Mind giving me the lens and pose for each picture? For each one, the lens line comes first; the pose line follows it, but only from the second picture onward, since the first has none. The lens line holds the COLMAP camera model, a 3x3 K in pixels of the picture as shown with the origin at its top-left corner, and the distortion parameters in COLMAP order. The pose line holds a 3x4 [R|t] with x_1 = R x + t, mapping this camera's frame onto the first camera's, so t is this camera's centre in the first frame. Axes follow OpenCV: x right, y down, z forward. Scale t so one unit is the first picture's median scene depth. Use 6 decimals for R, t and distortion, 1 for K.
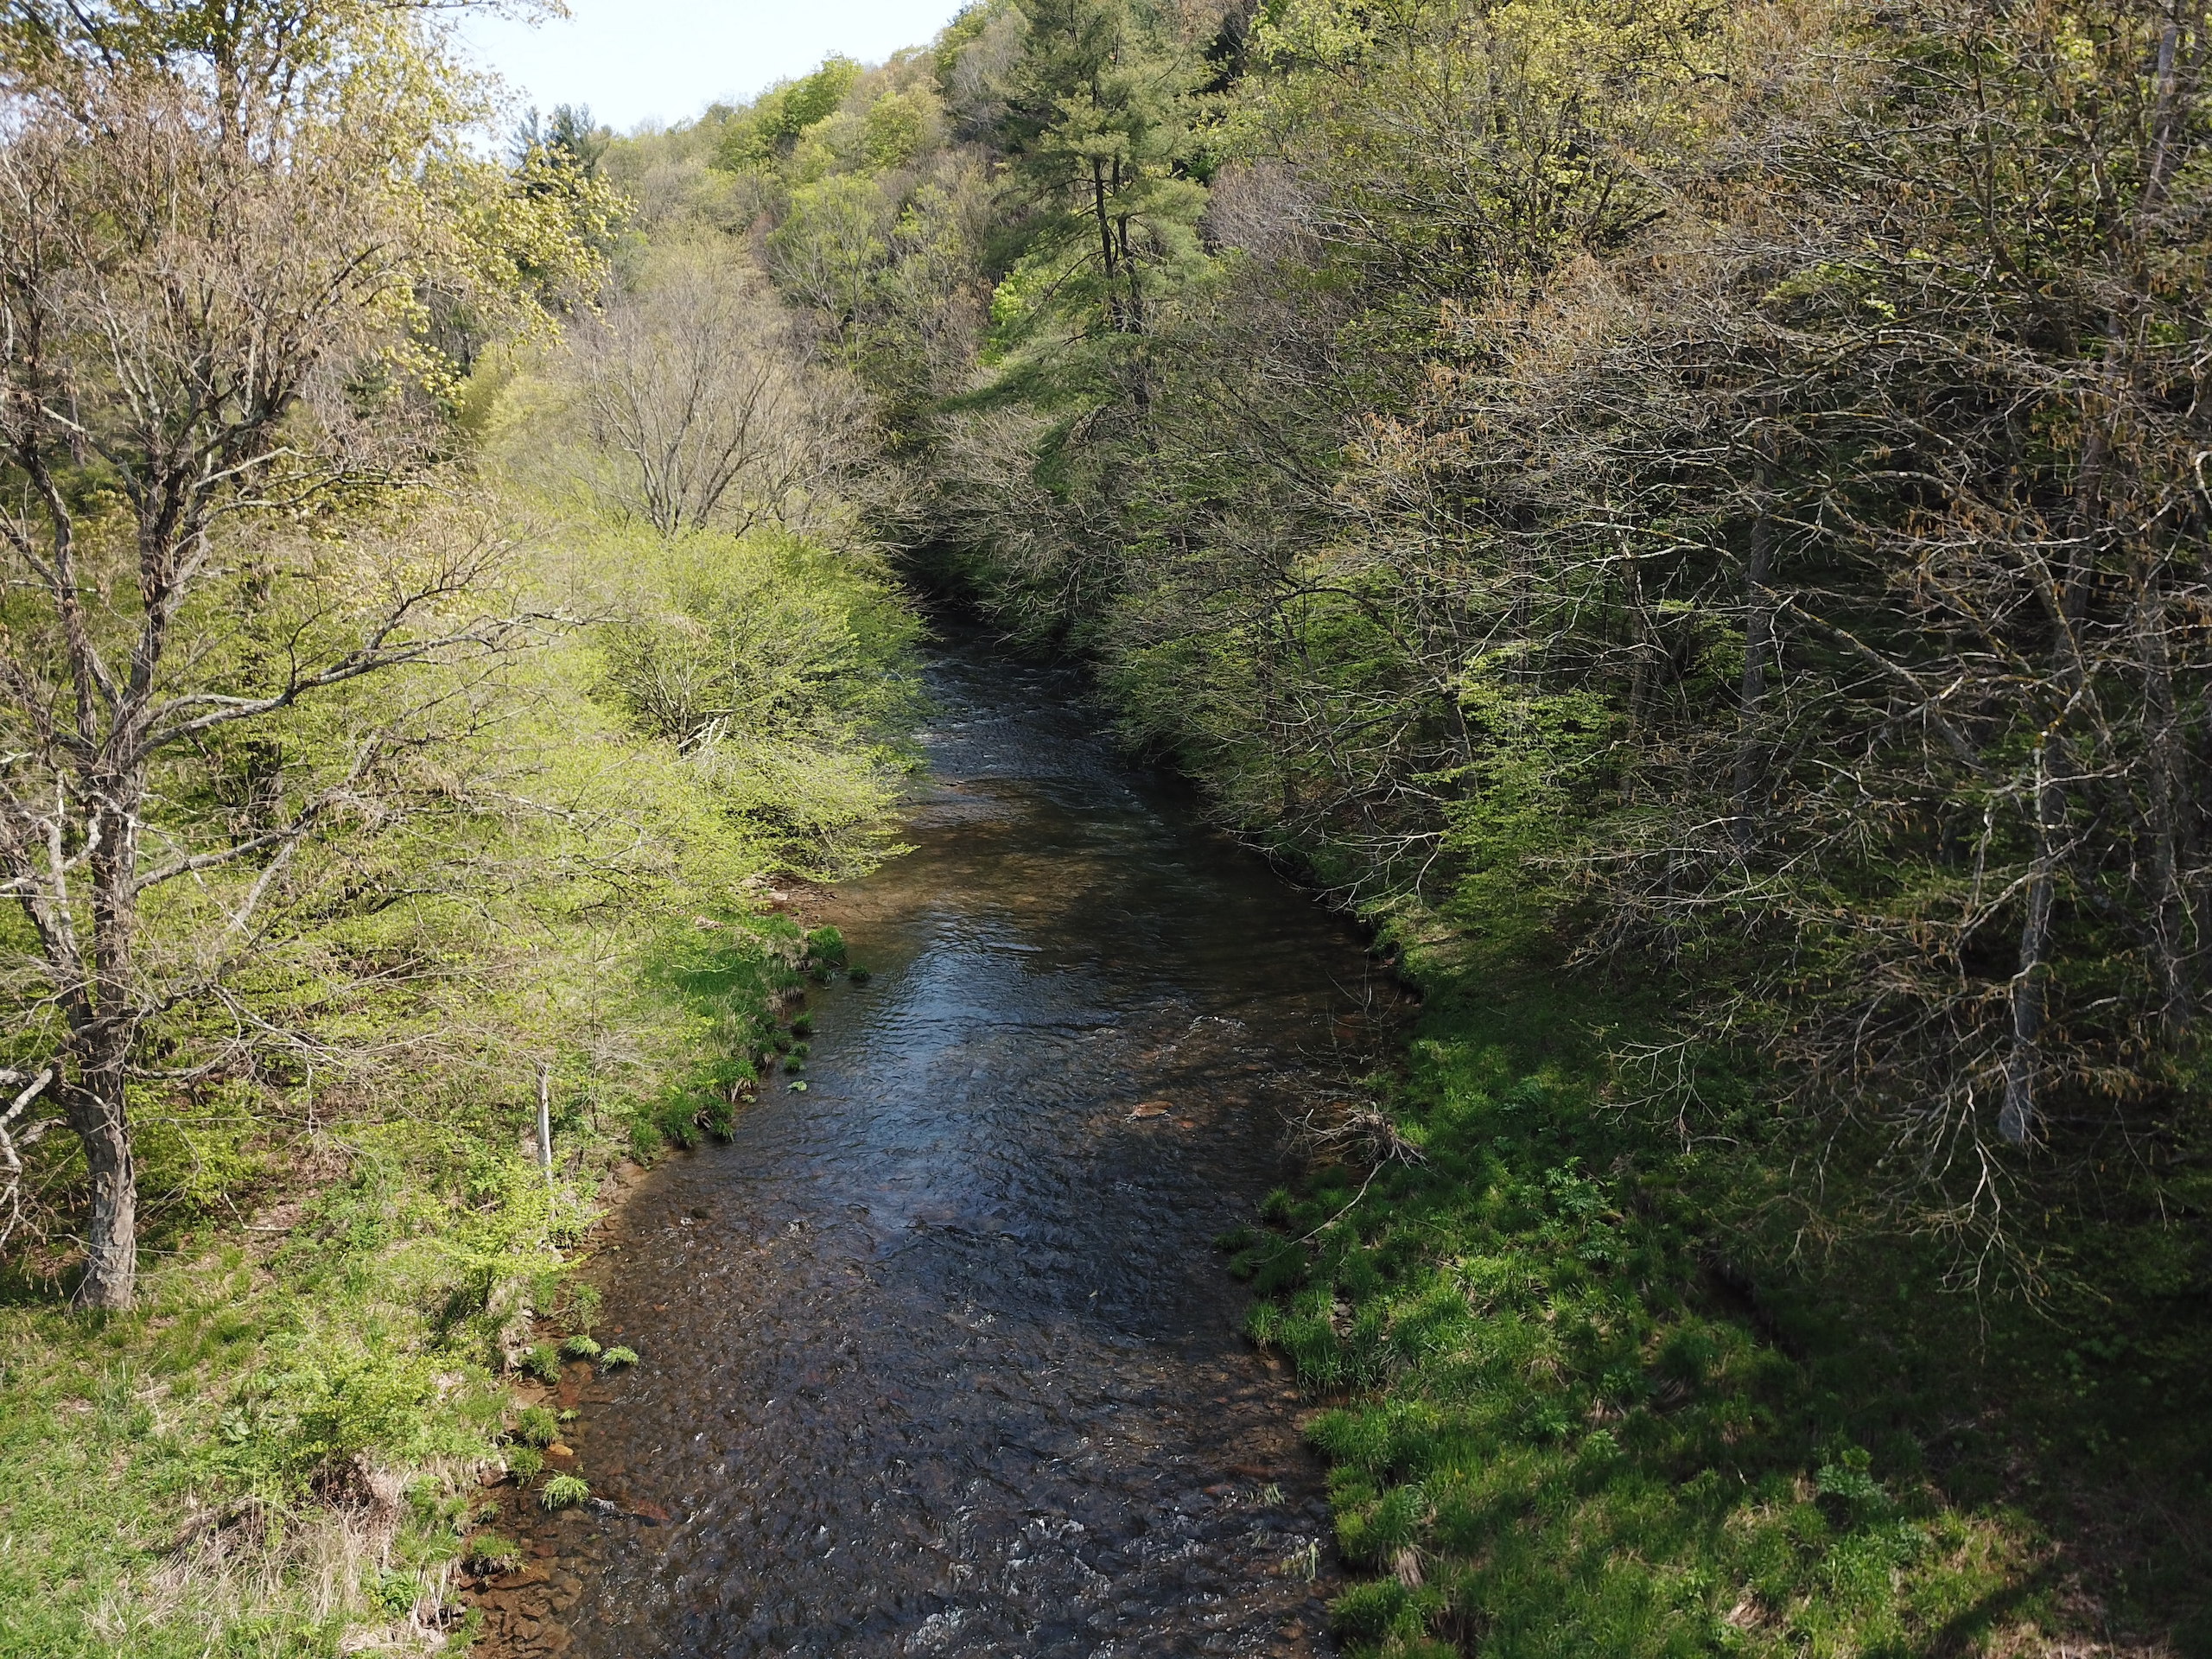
lens RADIAL K [[1697.5, 0, 1104.7], [0, 1697.5, 832.2], [0, 0, 1]] dist [0.012373, -0.002008]
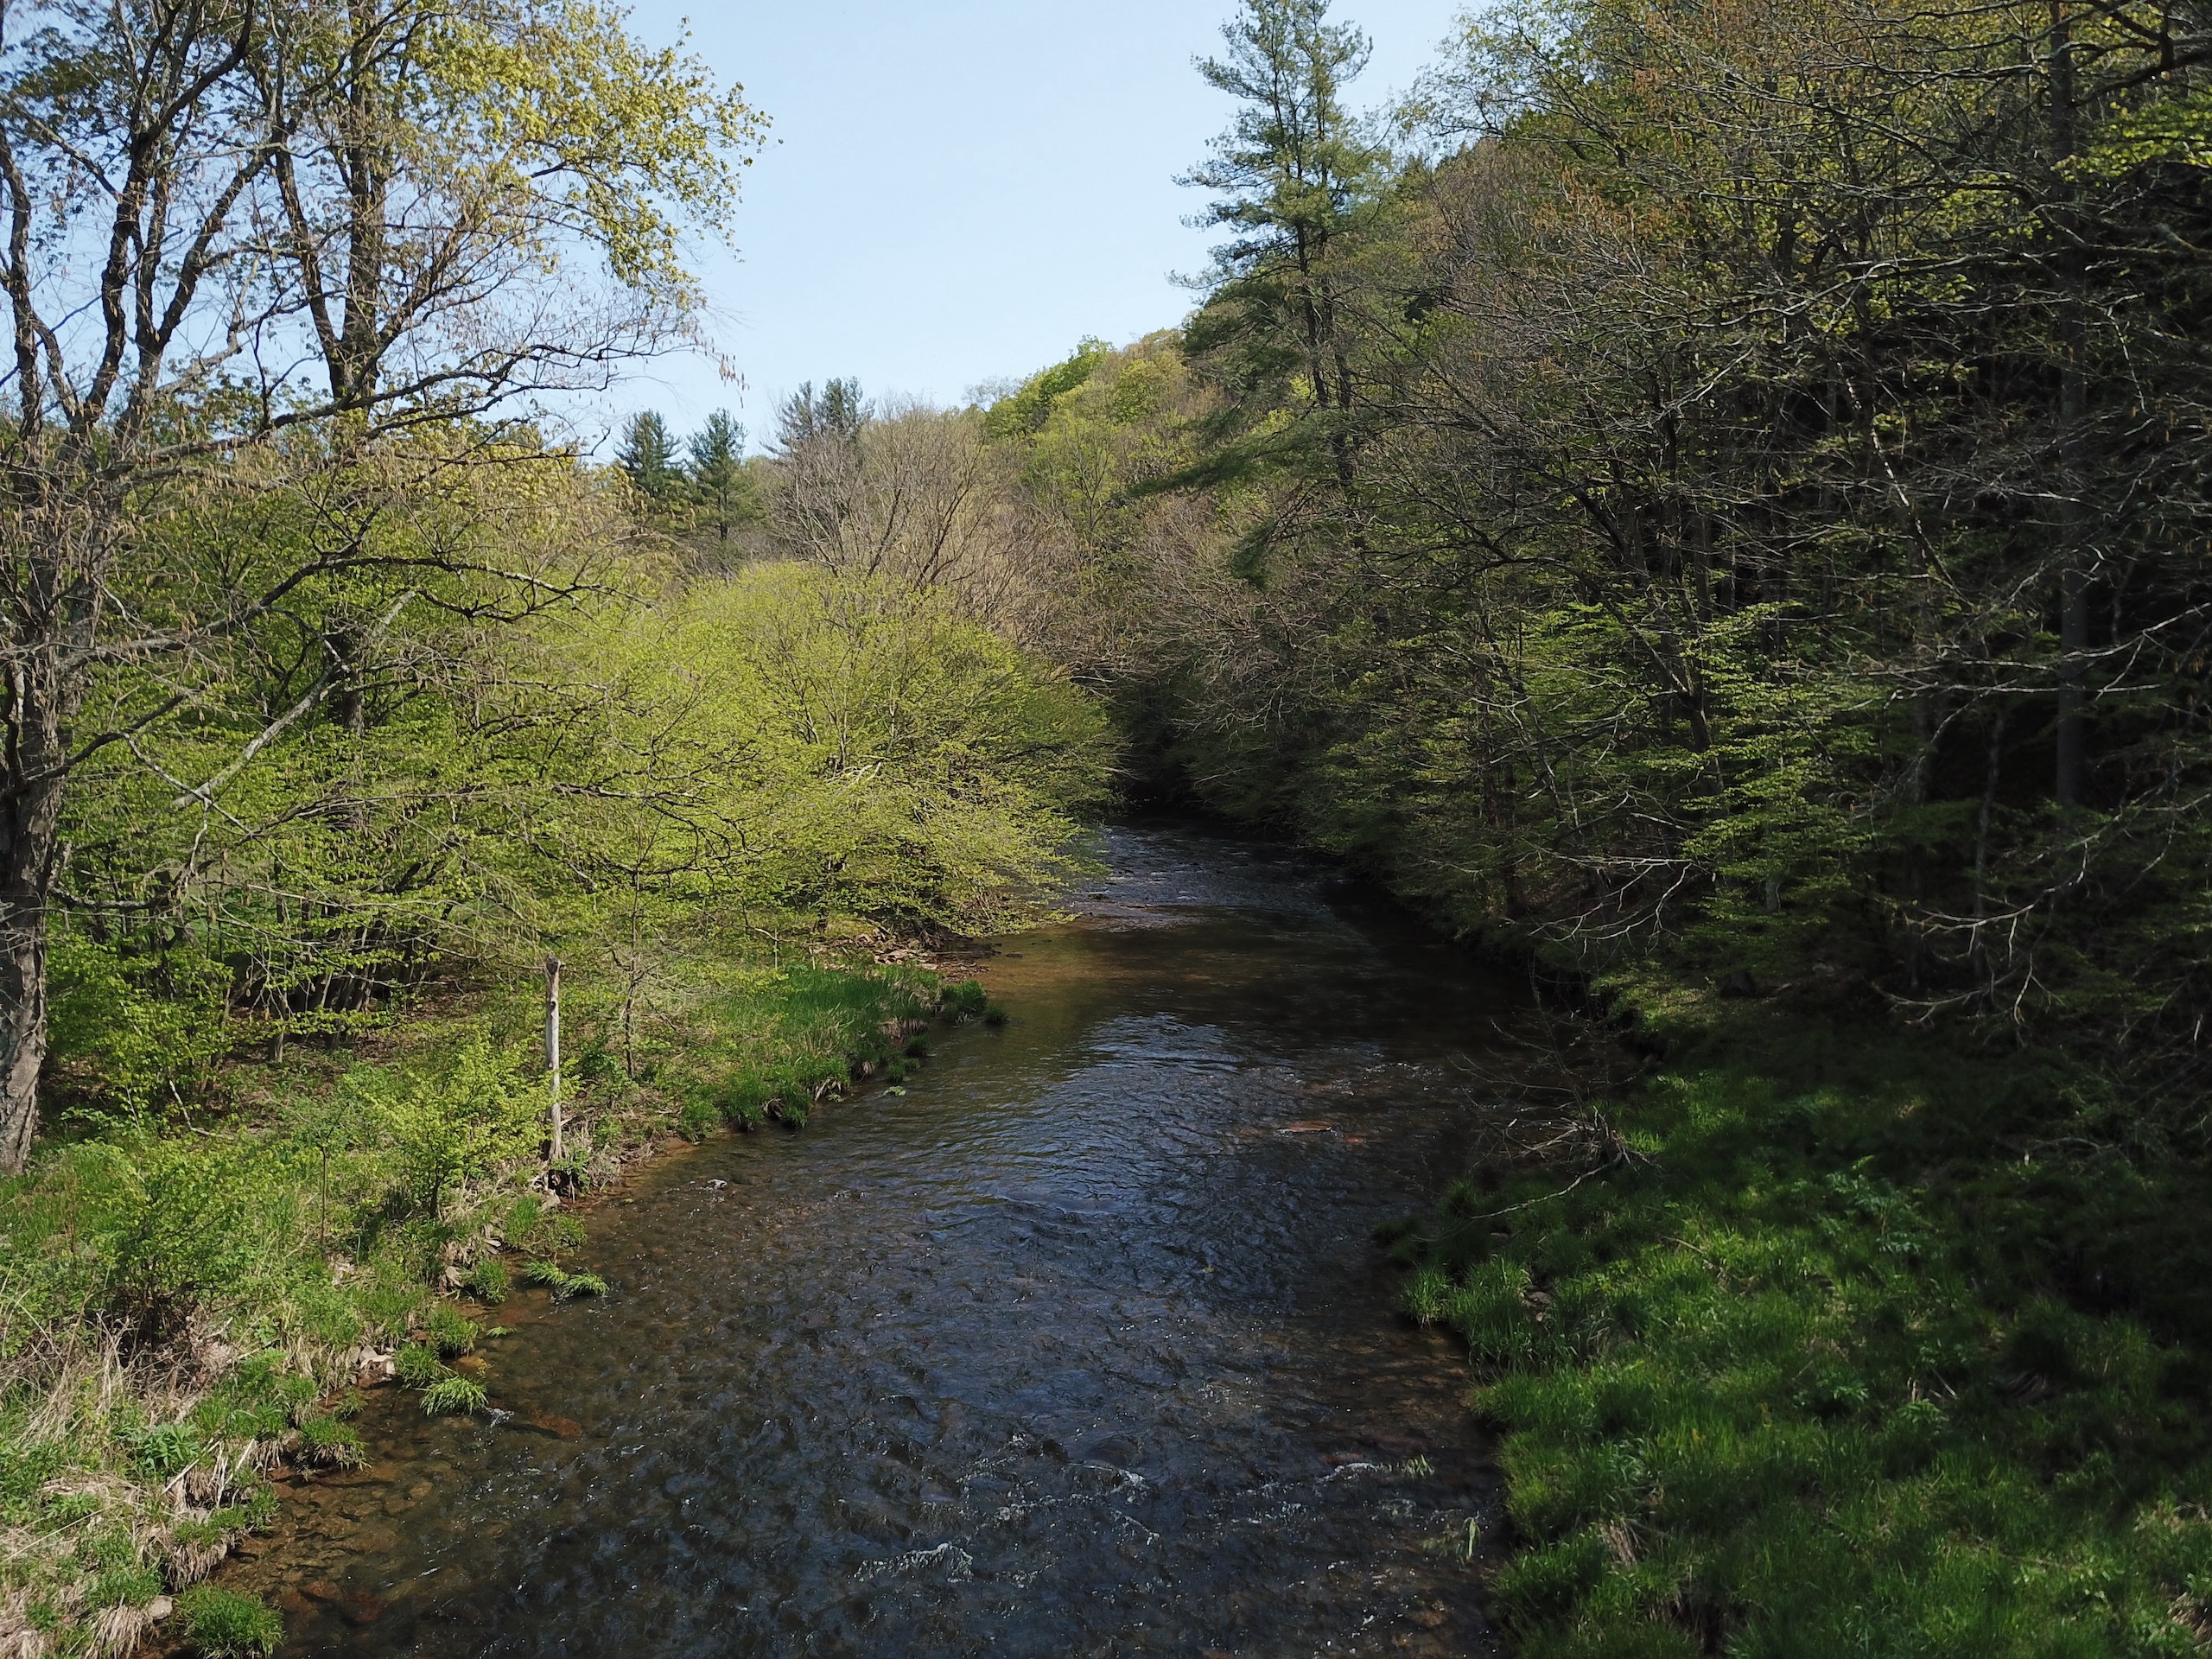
lens RADIAL K [[1697.5, 0, 1107.3], [0, 1697.5, 823.5], [0, 0, 1]] dist [0.012373, -0.002008]
pose [[0.989480, 0.006715, -0.144517, 0.059624], [-0.032418, 0.983812, -0.176245, 0.215968], [0.140994, 0.179076, 0.973680, 0.220689]]
